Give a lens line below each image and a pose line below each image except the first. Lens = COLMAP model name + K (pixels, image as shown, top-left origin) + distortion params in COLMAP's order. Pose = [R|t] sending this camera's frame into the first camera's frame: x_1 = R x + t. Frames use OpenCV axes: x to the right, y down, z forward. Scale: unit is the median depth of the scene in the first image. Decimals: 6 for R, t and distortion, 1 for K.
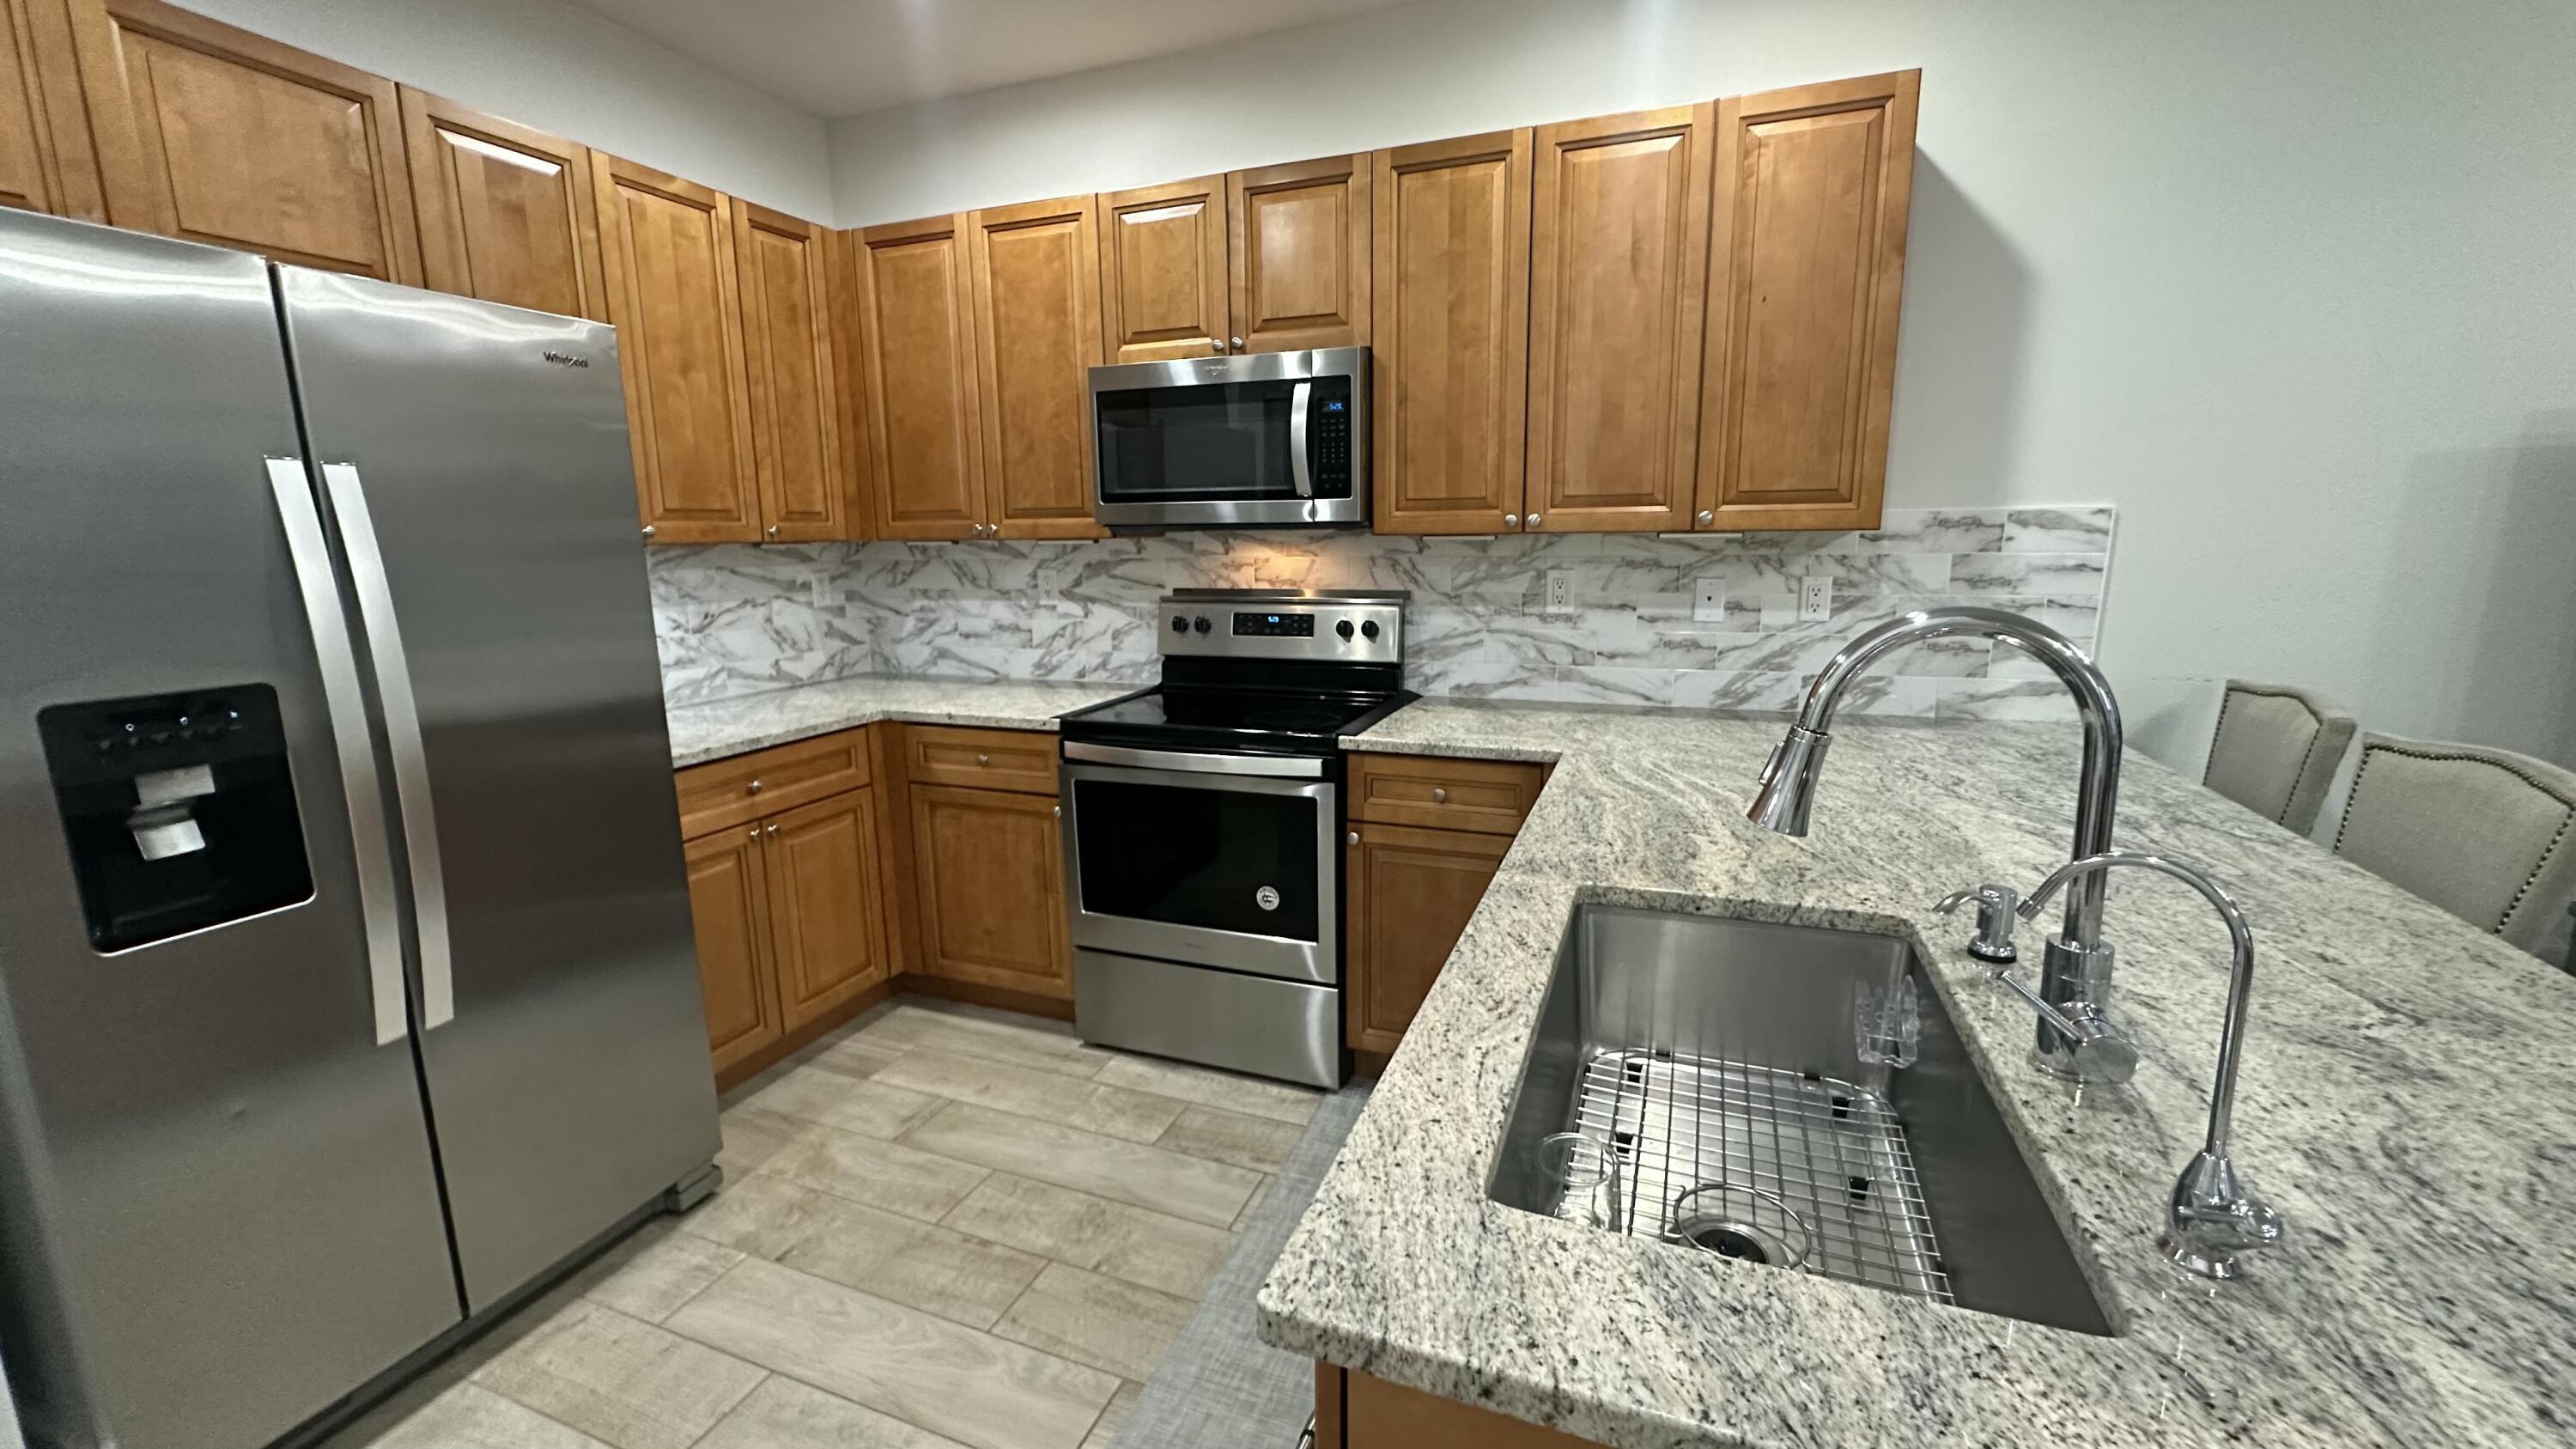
lens RADIAL K [[1027.1, 0, 1291.1], [0, 1027.1, 720.3], [0, 0, 1]] dist [-0.004438, 0.000603]
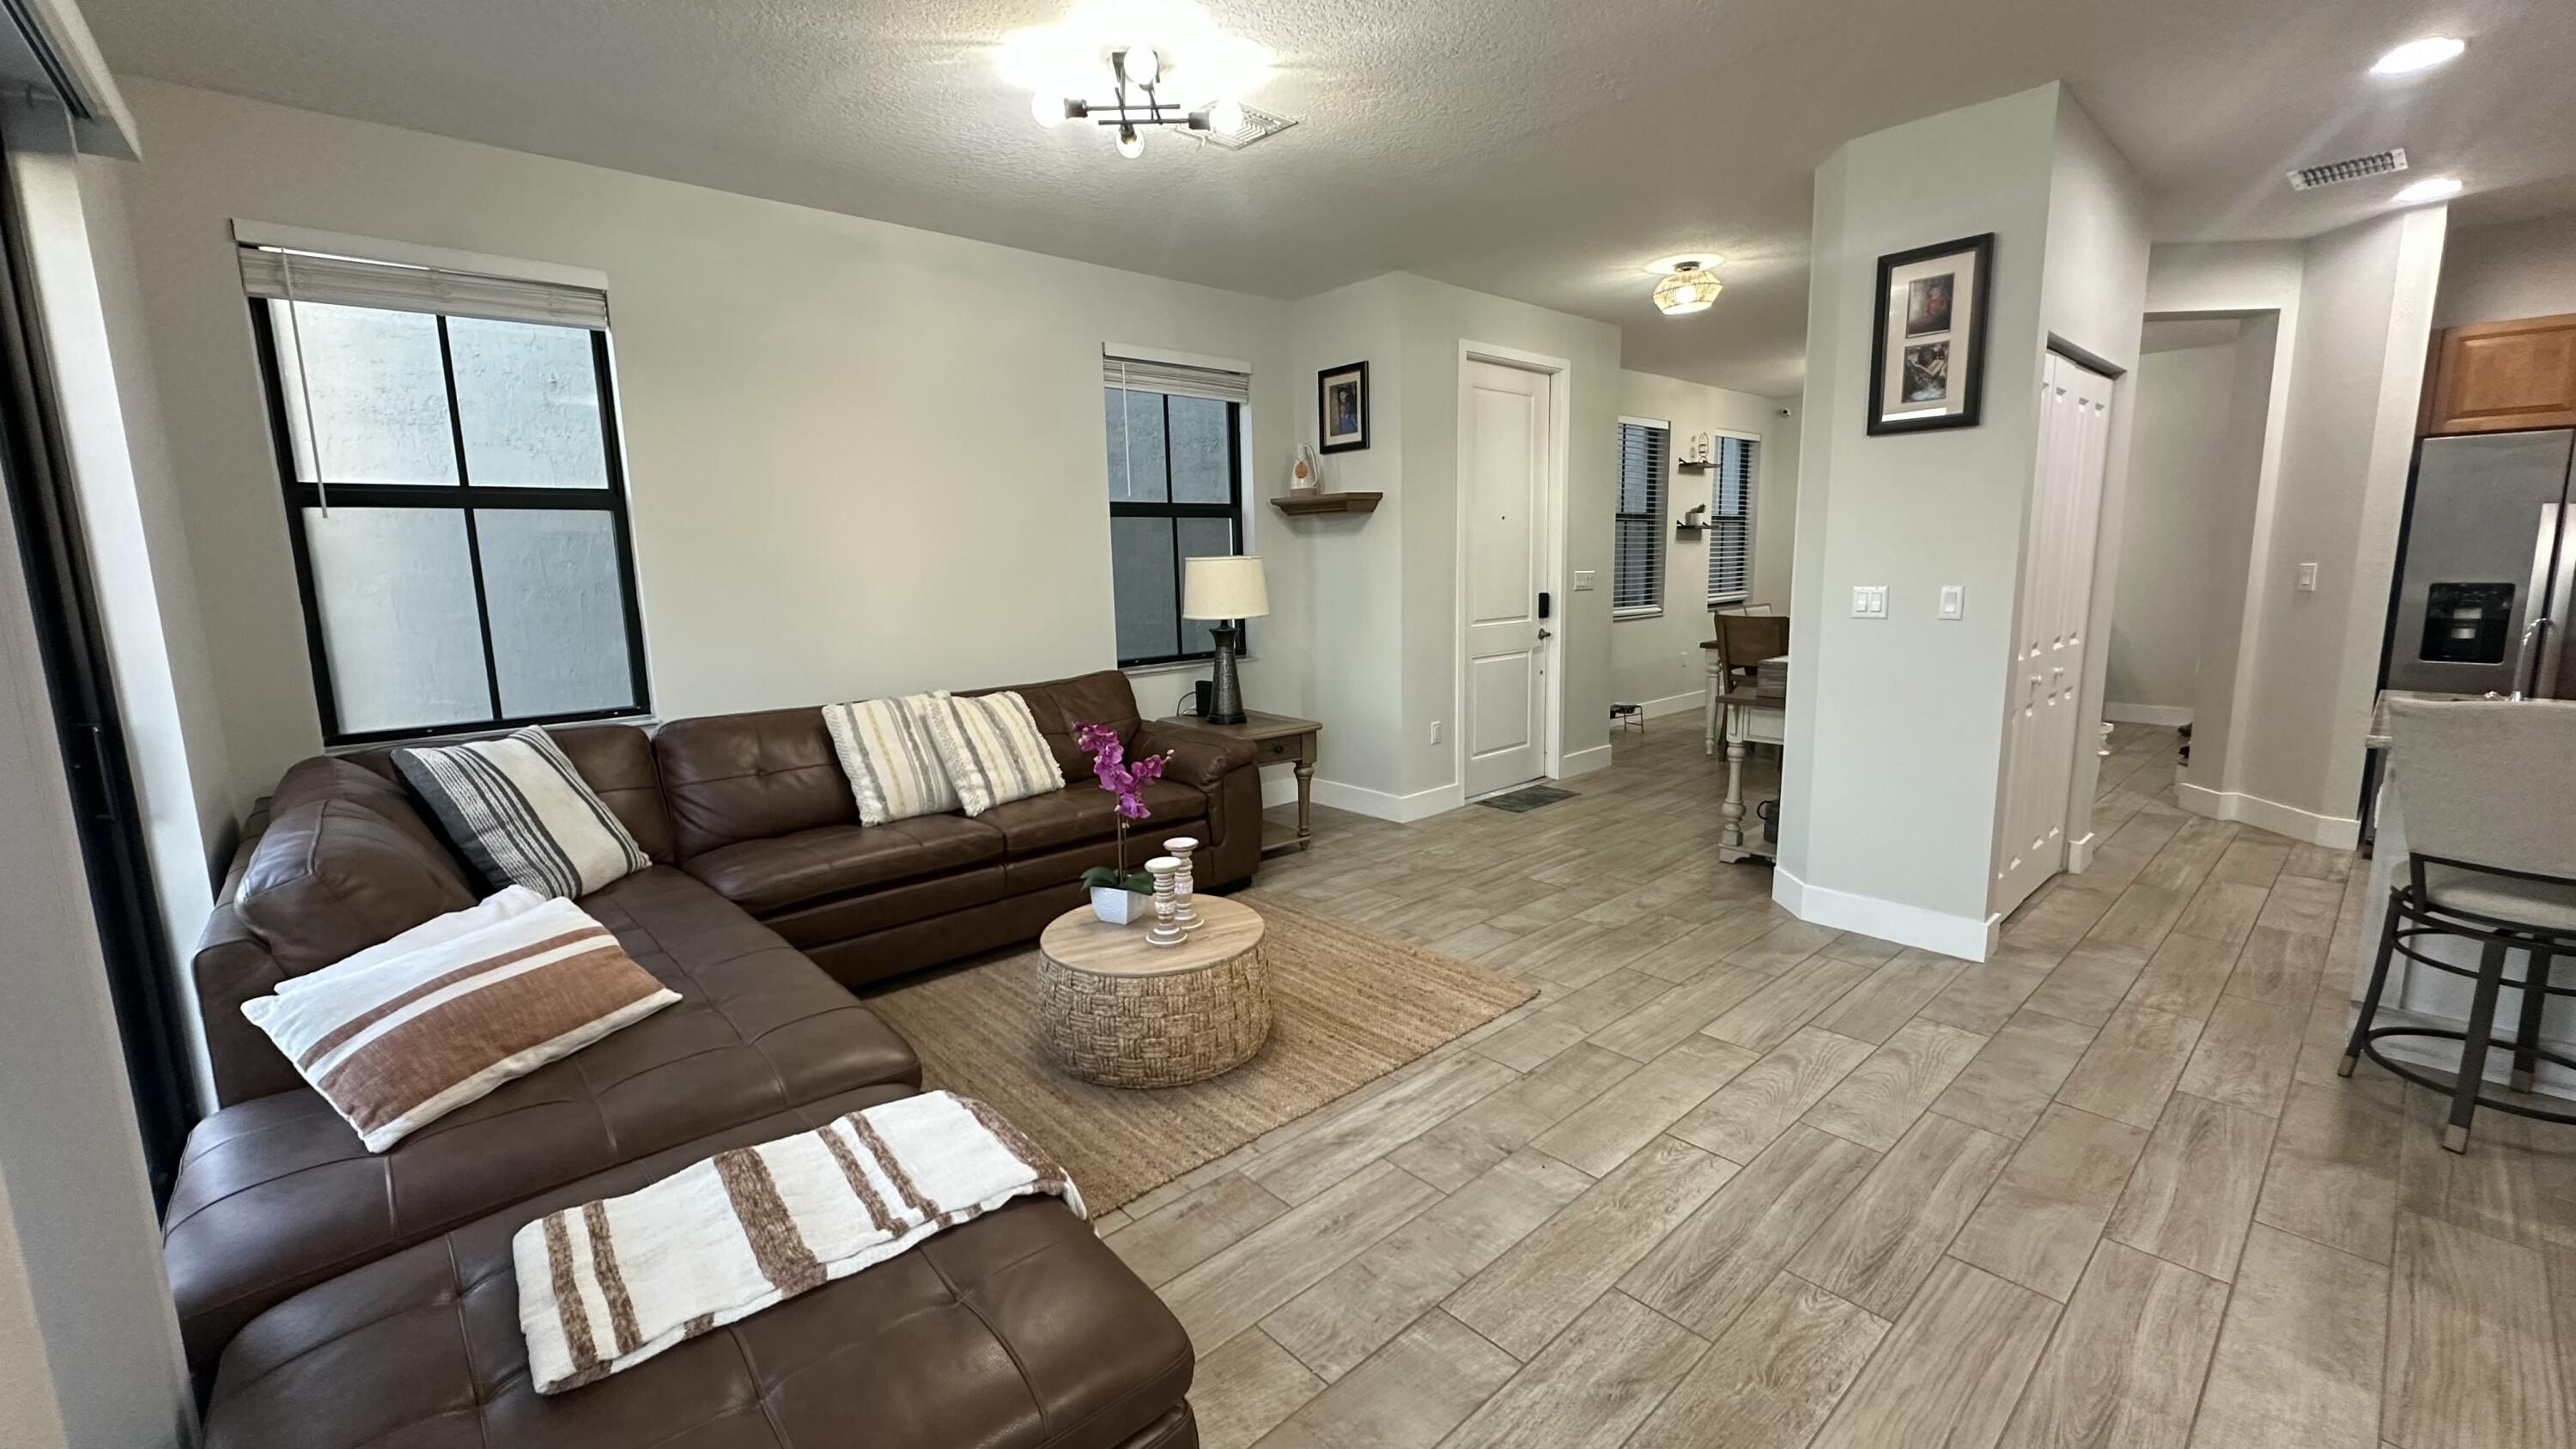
lens RADIAL K [[1027.1, 0, 1283.7], [0, 1027.1, 722.4], [0, 0, 1]] dist [-0.004438, 0.000603]
pose [[-0.452538, 0.163505, -0.876627, 1.702222], [-0.134453, 0.959298, 0.248333, 0.047748], [0.881551, 0.230246, -0.412135, -0.413842]]
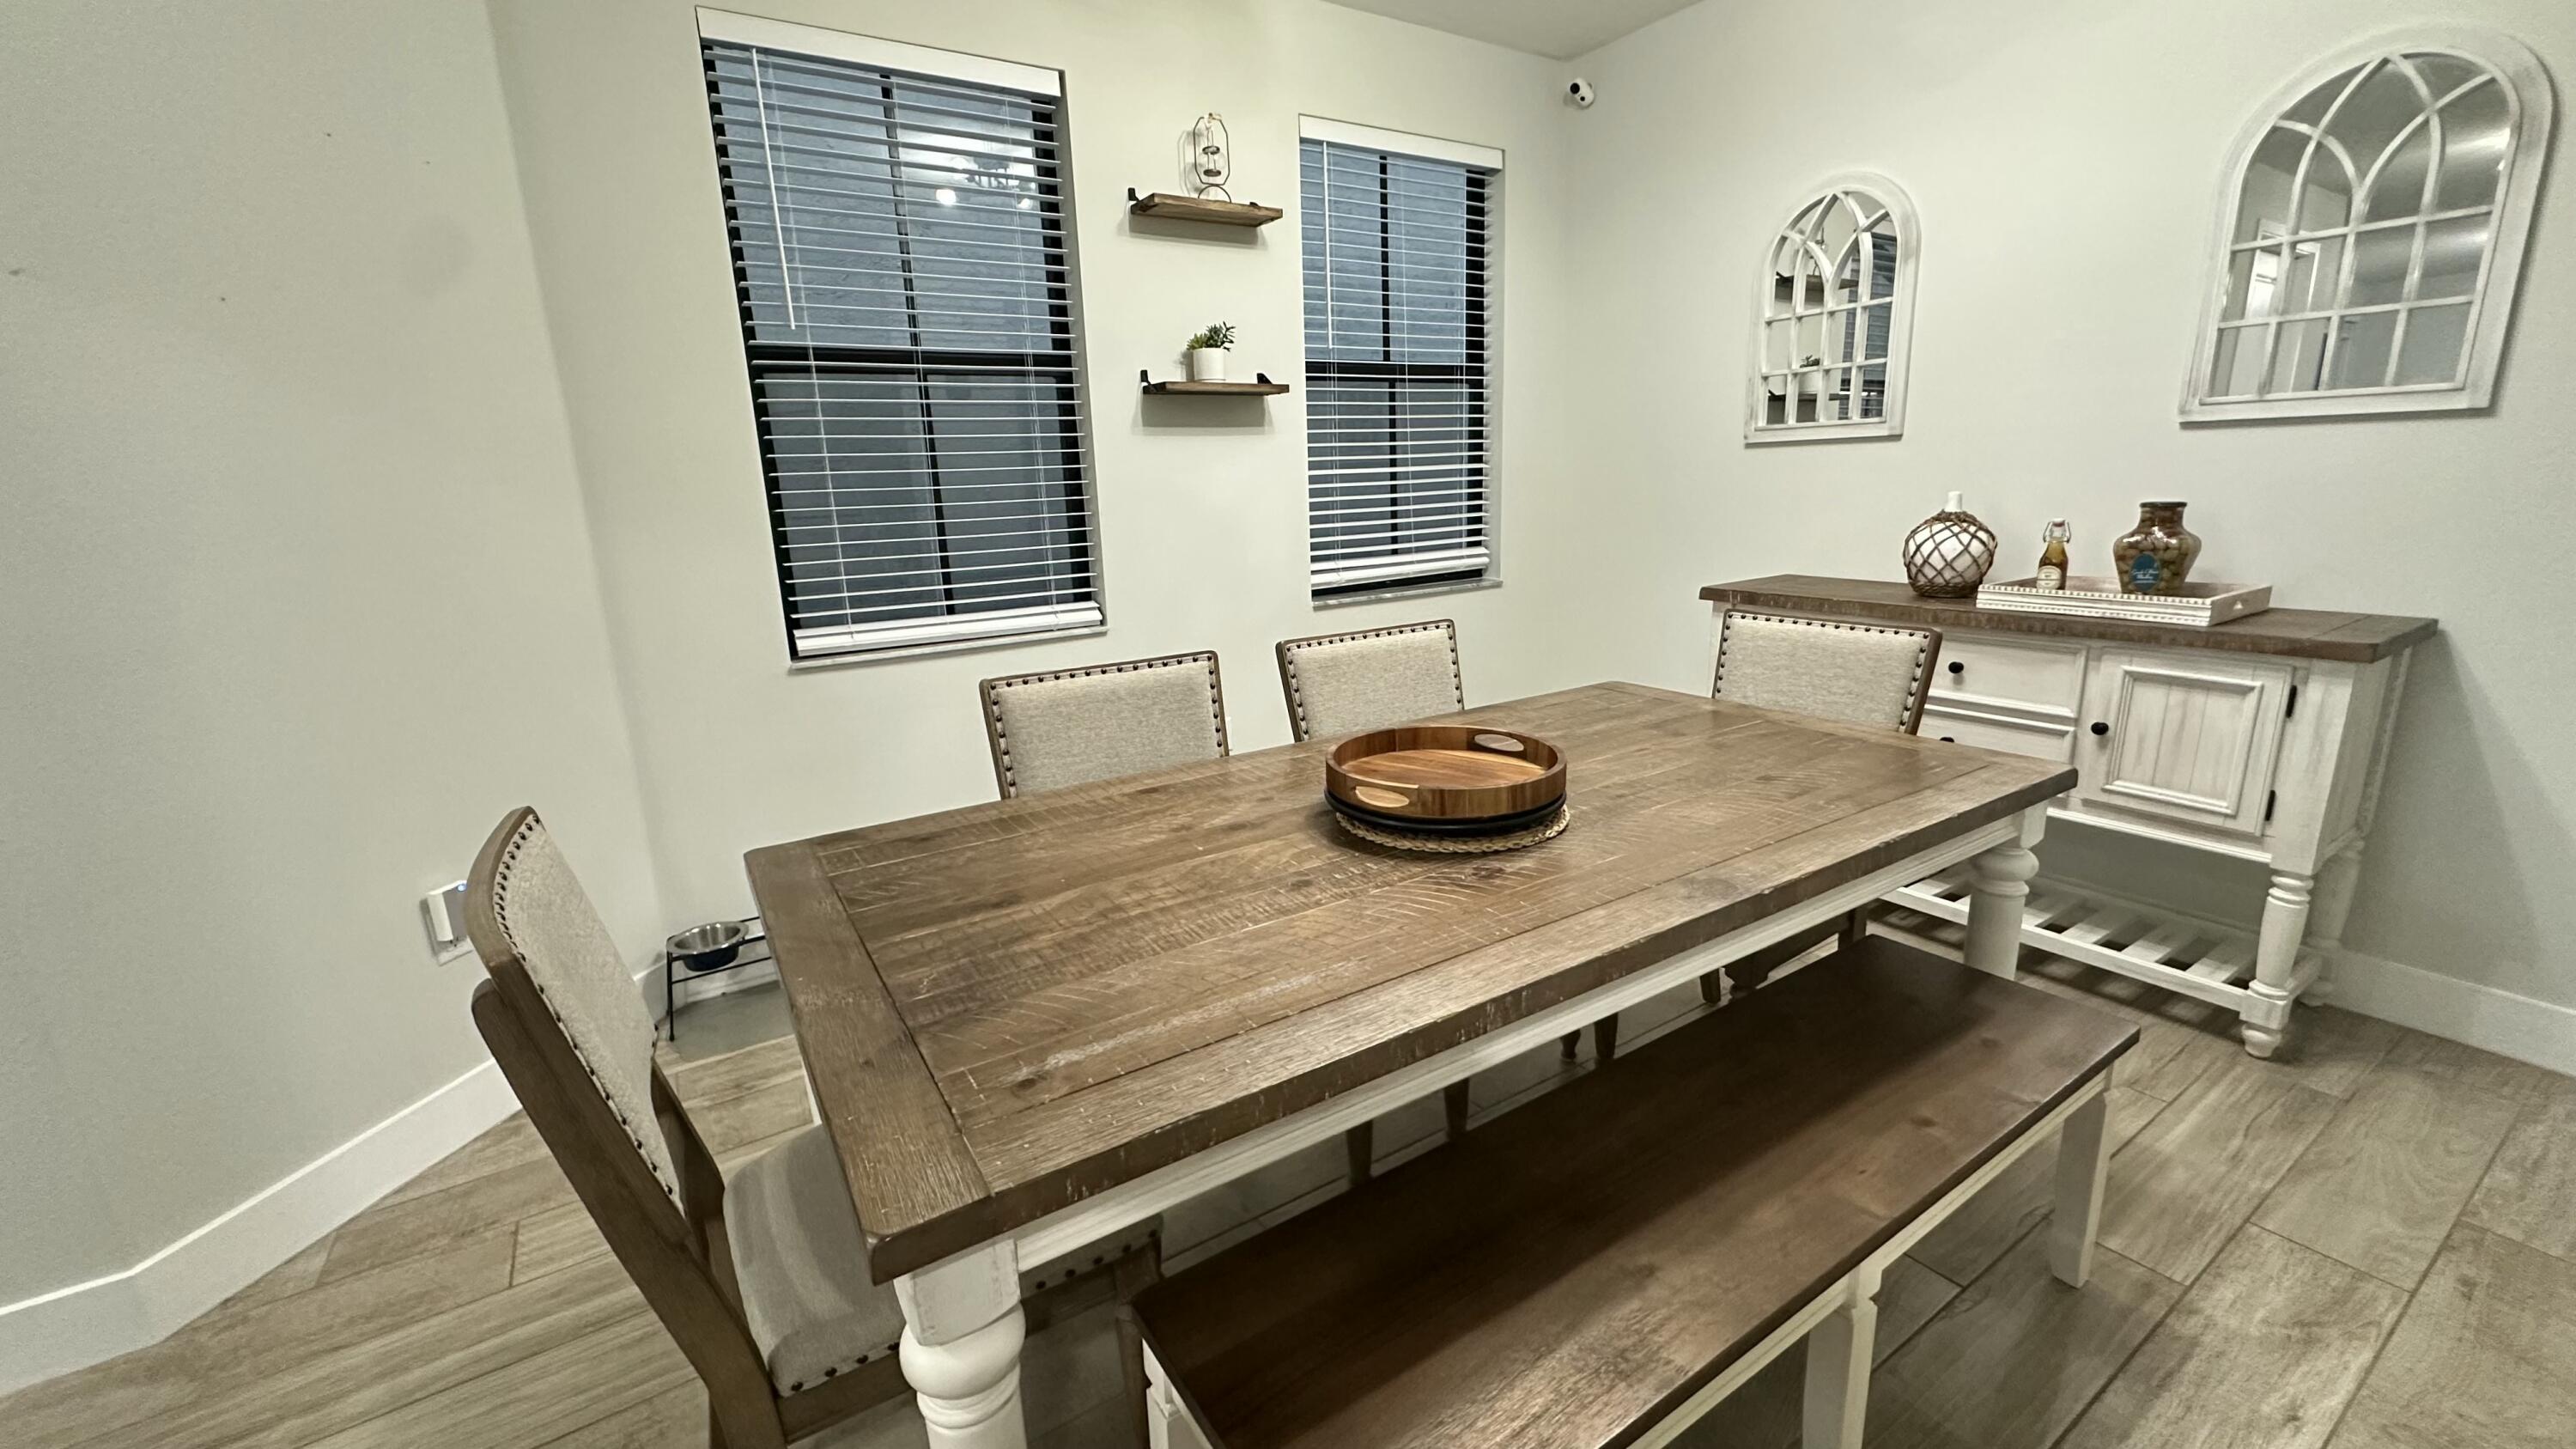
lens RADIAL K [[1027.1, 0, 1295.0], [0, 1027.1, 719.7], [0, 0, 1]] dist [-0.004438, 0.000603]
pose [[-0.583036, 0.224962, -0.780680, -0.916530], [-0.102129, 0.932984, 0.345124, 0.023265], [0.806002, 0.280950, -0.520988, 0.071845]]
